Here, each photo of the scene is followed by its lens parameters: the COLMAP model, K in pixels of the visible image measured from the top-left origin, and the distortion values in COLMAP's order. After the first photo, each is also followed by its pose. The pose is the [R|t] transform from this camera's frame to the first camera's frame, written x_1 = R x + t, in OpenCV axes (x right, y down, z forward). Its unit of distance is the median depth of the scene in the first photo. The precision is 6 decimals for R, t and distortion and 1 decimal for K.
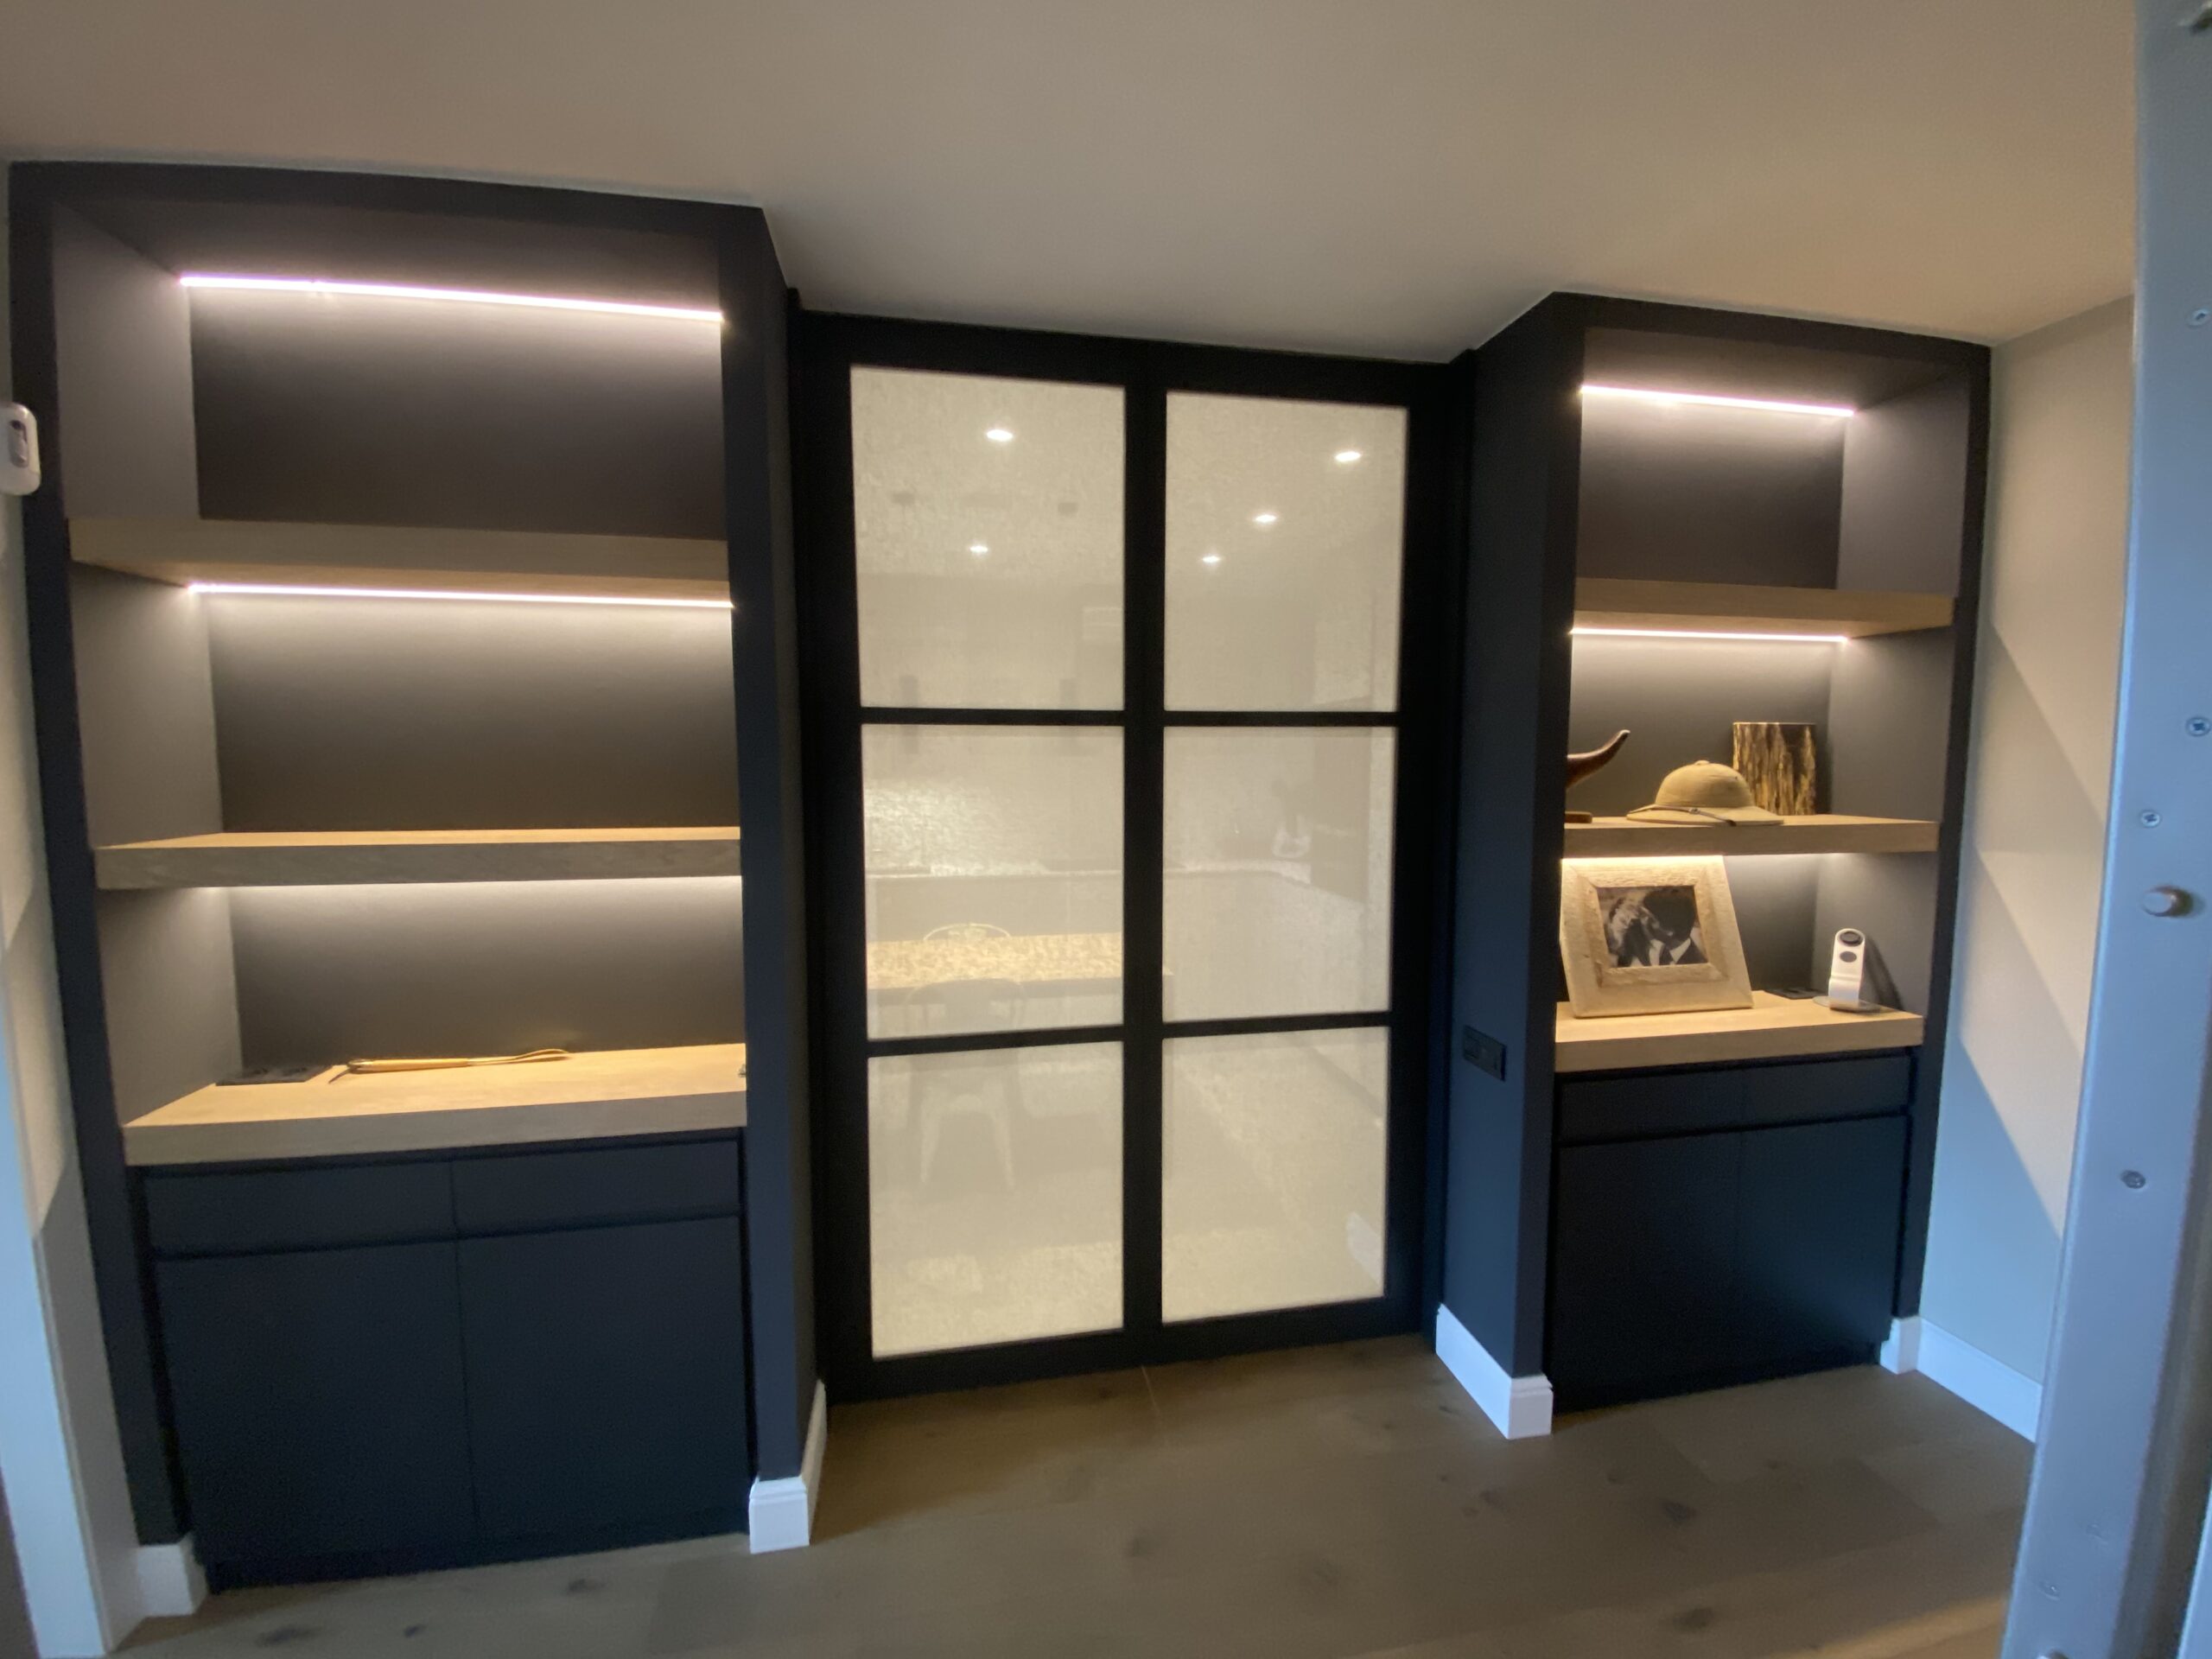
lens RADIAL K [[886.4, 0, 1104.2], [0, 886.4, 832.3], [0, 0, 1]] dist [-0.000073, -0.000244]
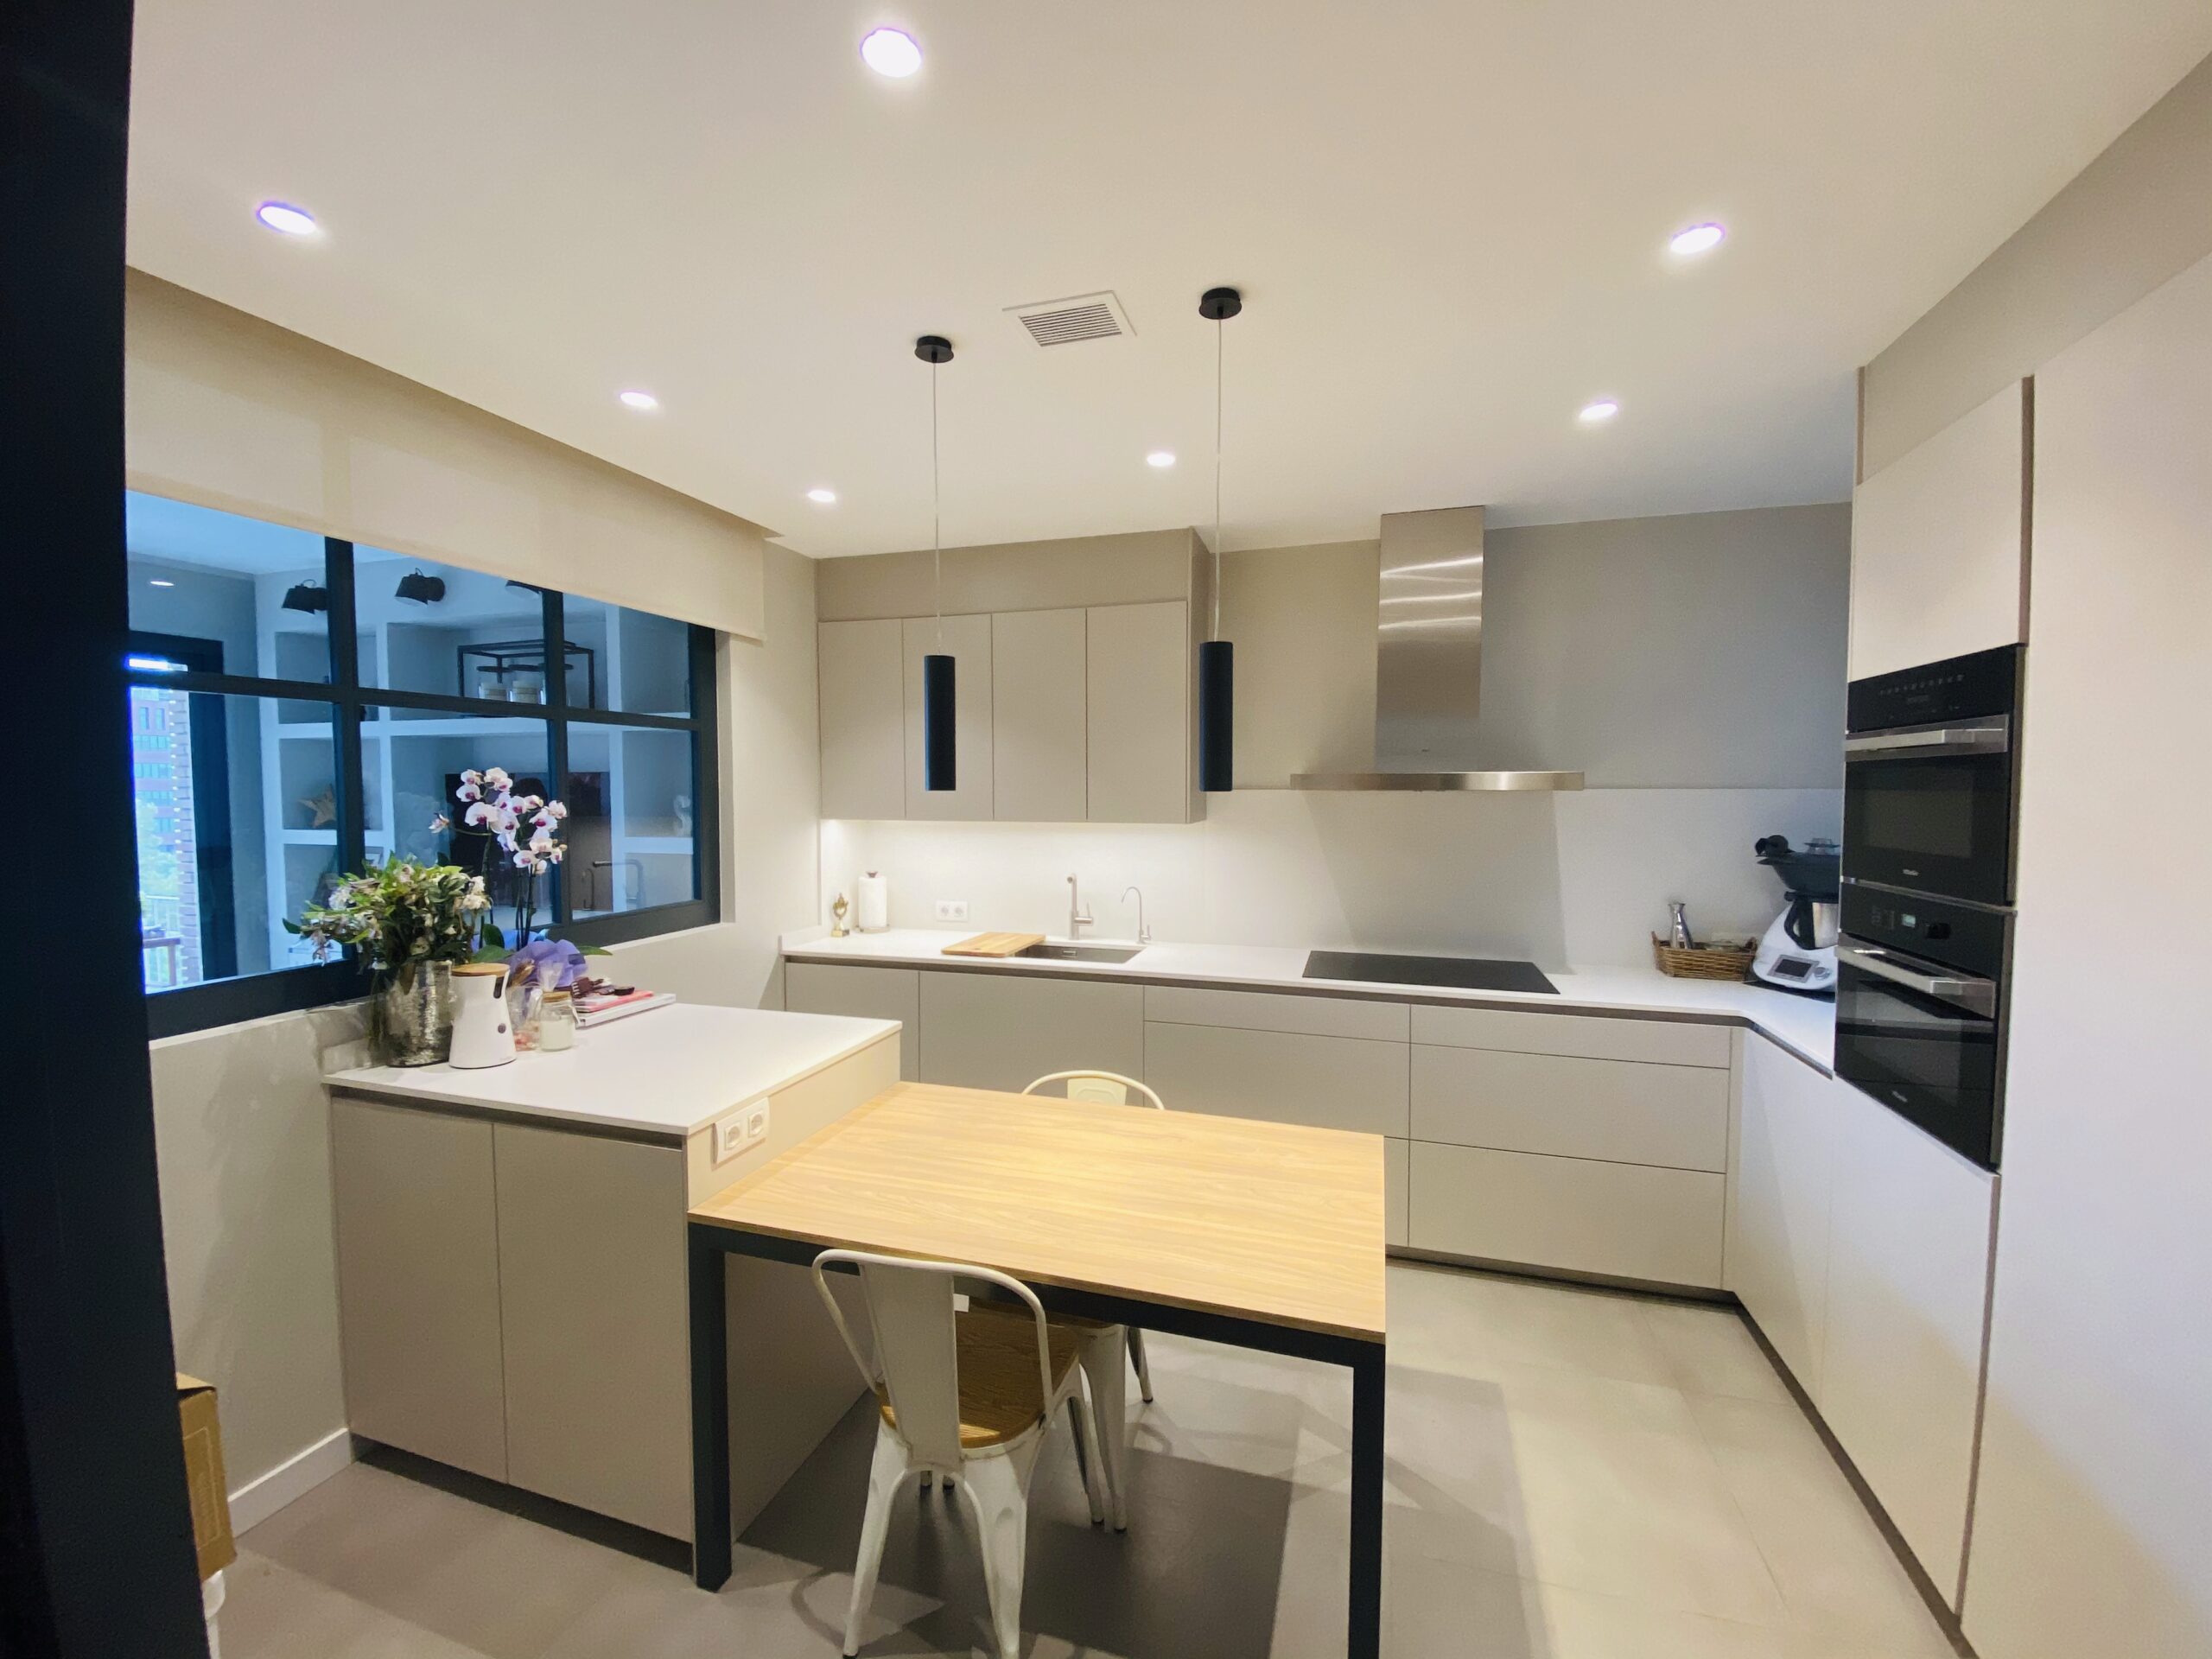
lens RADIAL K [[886.4, 0, 1108.5], [0, 886.4, 827.2], [0, 0, 1]] dist [-0.000073, -0.000244]
pose [[0.885252, 0.030349, -0.464121, 0.098077], [-0.045172, 0.998762, -0.020850, -0.041085], [0.462913, 0.039423, 0.885527, 0.367538]]
